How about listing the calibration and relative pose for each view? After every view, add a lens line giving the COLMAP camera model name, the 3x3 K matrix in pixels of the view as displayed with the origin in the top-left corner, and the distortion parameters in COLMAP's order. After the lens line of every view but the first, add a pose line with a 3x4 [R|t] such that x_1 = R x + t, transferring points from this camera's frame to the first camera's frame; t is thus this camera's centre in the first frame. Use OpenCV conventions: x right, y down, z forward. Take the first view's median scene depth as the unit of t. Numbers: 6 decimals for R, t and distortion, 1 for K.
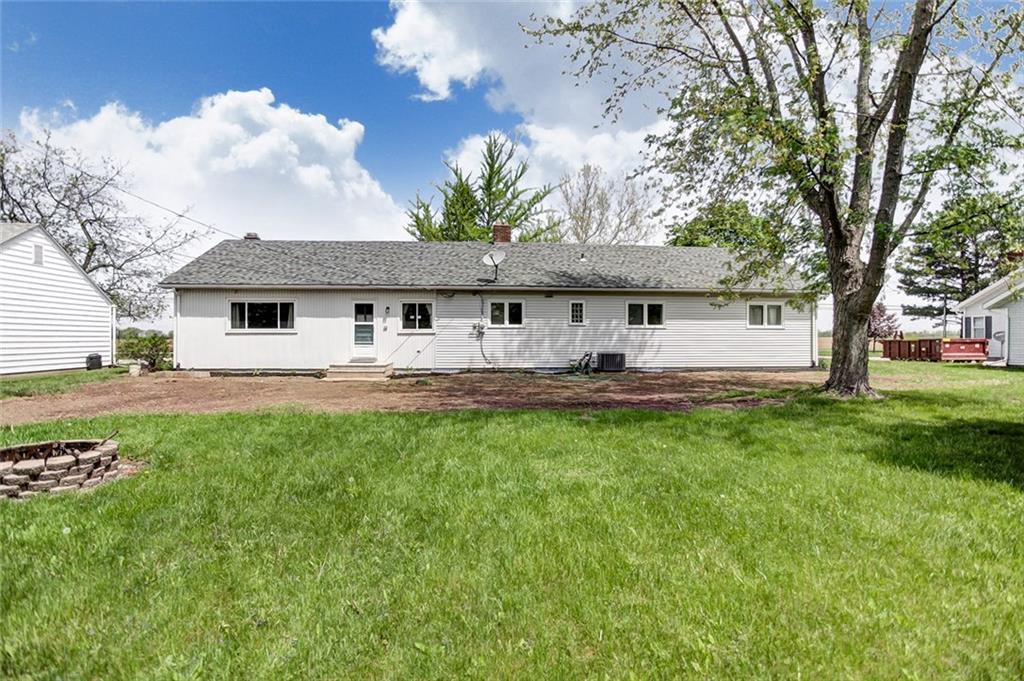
lens RADIAL K [[522.5, 0, 512.0], [0, 522.5, 340.5], [0, 0, 1]] dist [-0.030064, 0.001059]
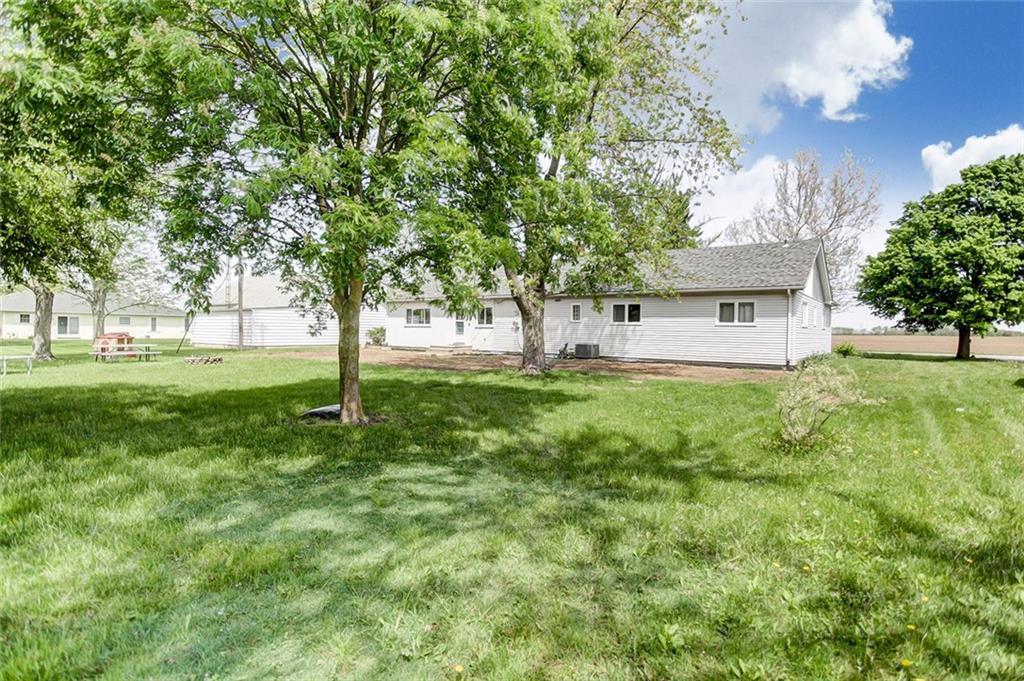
lens RADIAL K [[522.5, 0, 512.0], [0, 522.5, 340.5], [0, 0, 1]] dist [-0.030064, 0.001059]
pose [[0.738136, 0.025775, -0.674159, 0.884438], [-0.013681, 0.999636, 0.023240, -0.011628], [0.674513, -0.007931, 0.738221, -0.067625]]
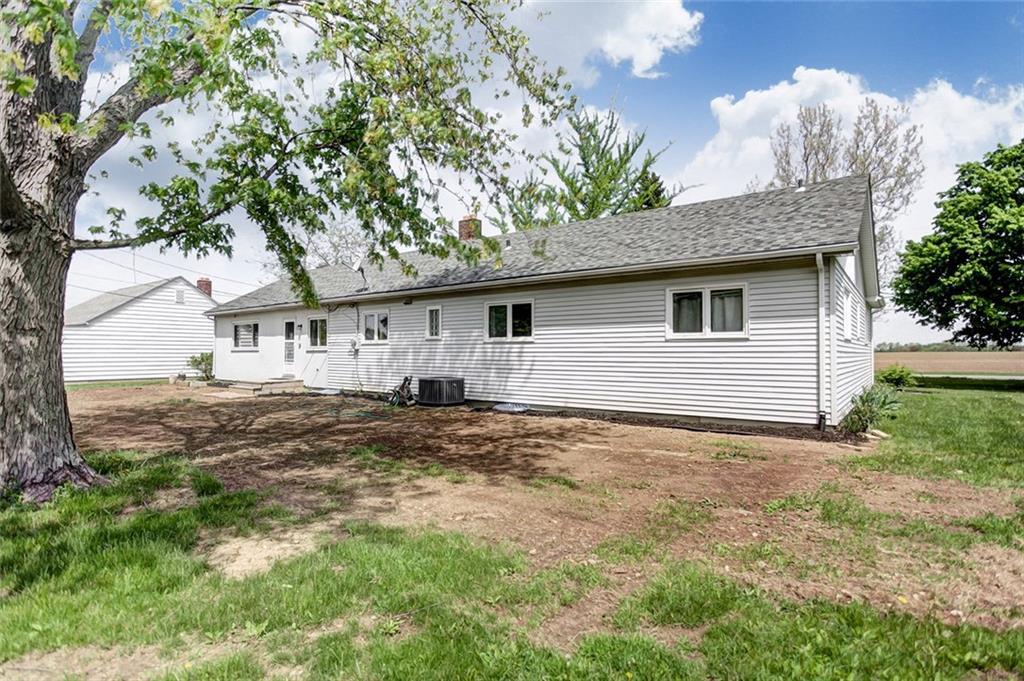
lens RADIAL K [[522.5, 0, 512.0], [0, 522.5, 340.5], [0, 0, 1]] dist [-0.030064, 0.001059]
pose [[0.735532, -0.015292, -0.677317, 0.707303], [0.001943, 0.999789, -0.020462, -0.012205], [0.677487, 0.013734, 0.735407, 0.530227]]
